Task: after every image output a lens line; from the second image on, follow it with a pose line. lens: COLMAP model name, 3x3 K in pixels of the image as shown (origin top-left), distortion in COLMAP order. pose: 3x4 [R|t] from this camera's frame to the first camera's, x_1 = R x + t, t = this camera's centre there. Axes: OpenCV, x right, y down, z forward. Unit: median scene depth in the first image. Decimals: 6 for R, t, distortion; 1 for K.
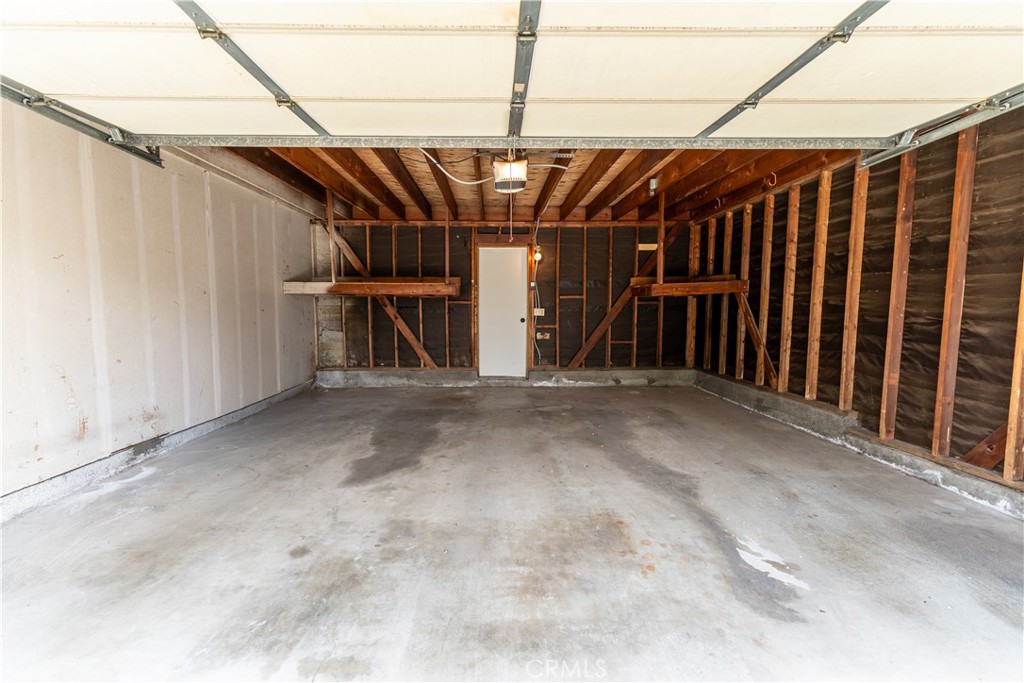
lens RADIAL K [[425.8, 0, 512.0], [0, 425.8, 341.5], [0, 0, 1]] dist [0.000112, -0.000120]
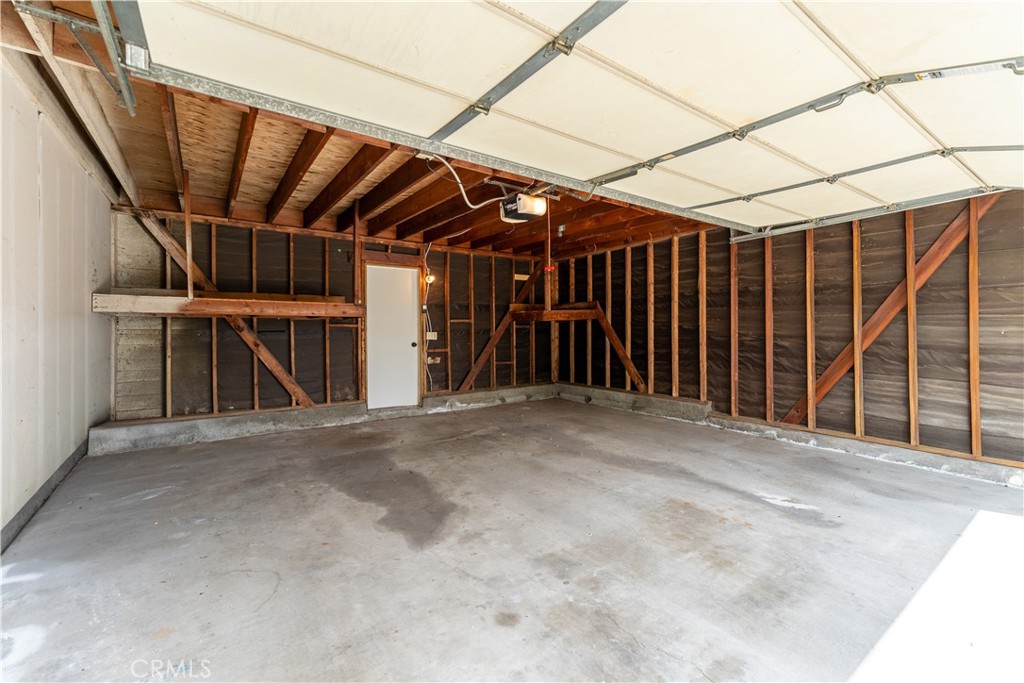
lens RADIAL K [[436.5, 0, 510.9], [0, 436.5, 328.1], [0, 0, 1]] dist [0.000057, 0.000108]
pose [[0.817859, -0.000137, 0.575418, -0.618154], [0.048925, 0.996395, -0.069301, -0.015493], [-0.573335, 0.084831, 0.814918, 0.145634]]
